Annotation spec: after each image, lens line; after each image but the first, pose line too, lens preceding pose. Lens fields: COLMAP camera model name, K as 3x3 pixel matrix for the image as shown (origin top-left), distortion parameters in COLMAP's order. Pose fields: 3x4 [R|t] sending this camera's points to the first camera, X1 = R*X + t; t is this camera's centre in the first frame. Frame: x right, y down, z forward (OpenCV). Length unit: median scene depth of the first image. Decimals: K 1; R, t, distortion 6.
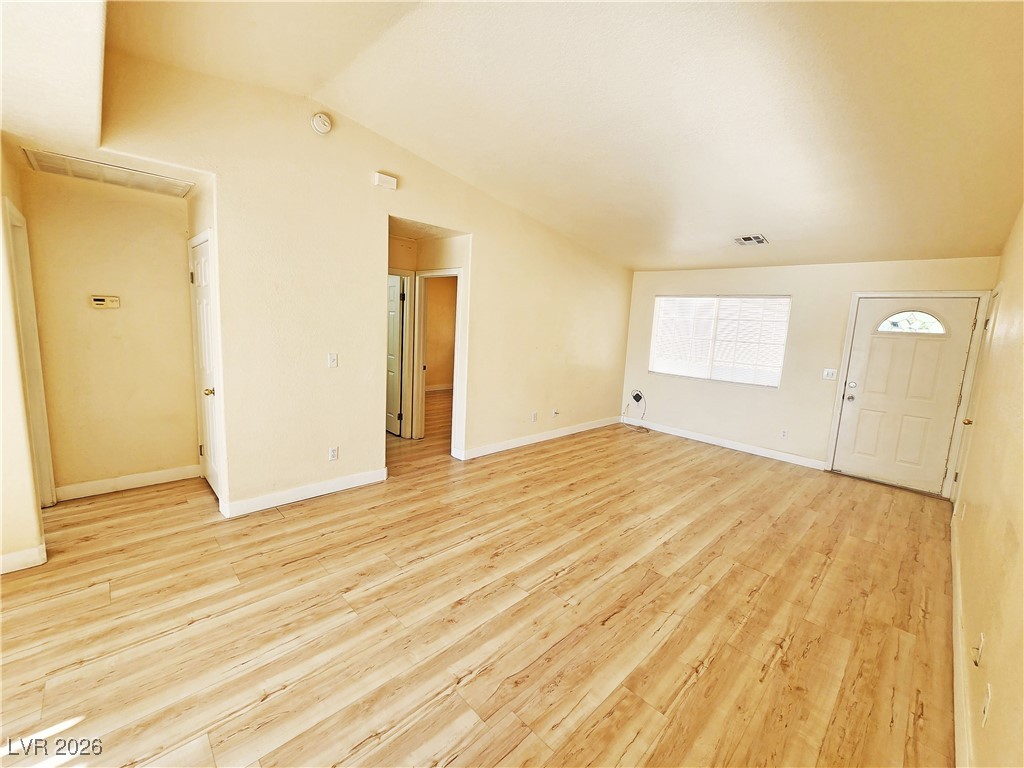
lens RADIAL K [[422.9, 0, 509.8], [0, 422.9, 377.3], [0, 0, 1]] dist [-0.000883, -0.000009]
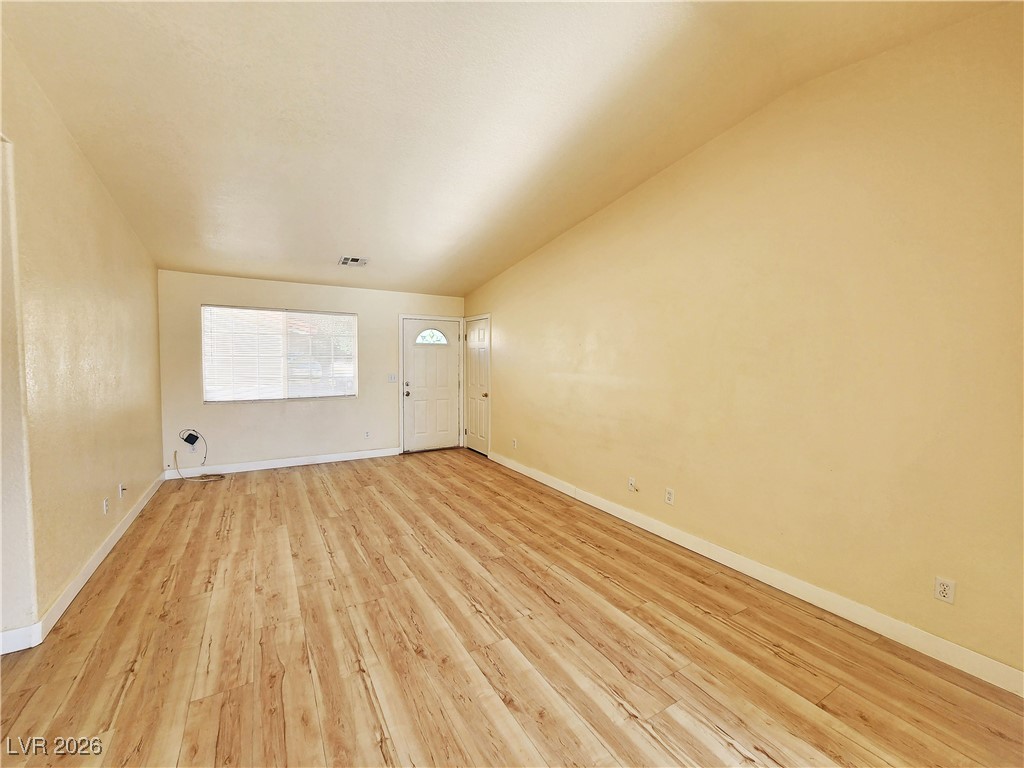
lens RADIAL K [[422.9, 0, 509.8], [0, 422.9, 377.3], [0, 0, 1]] dist [-0.000883, -0.000009]
pose [[0.234951, -0.095622, 0.967292, -0.584166], [0.135314, 0.988677, 0.064869, -0.067376], [-0.962543, 0.115648, 0.245229, 0.546100]]
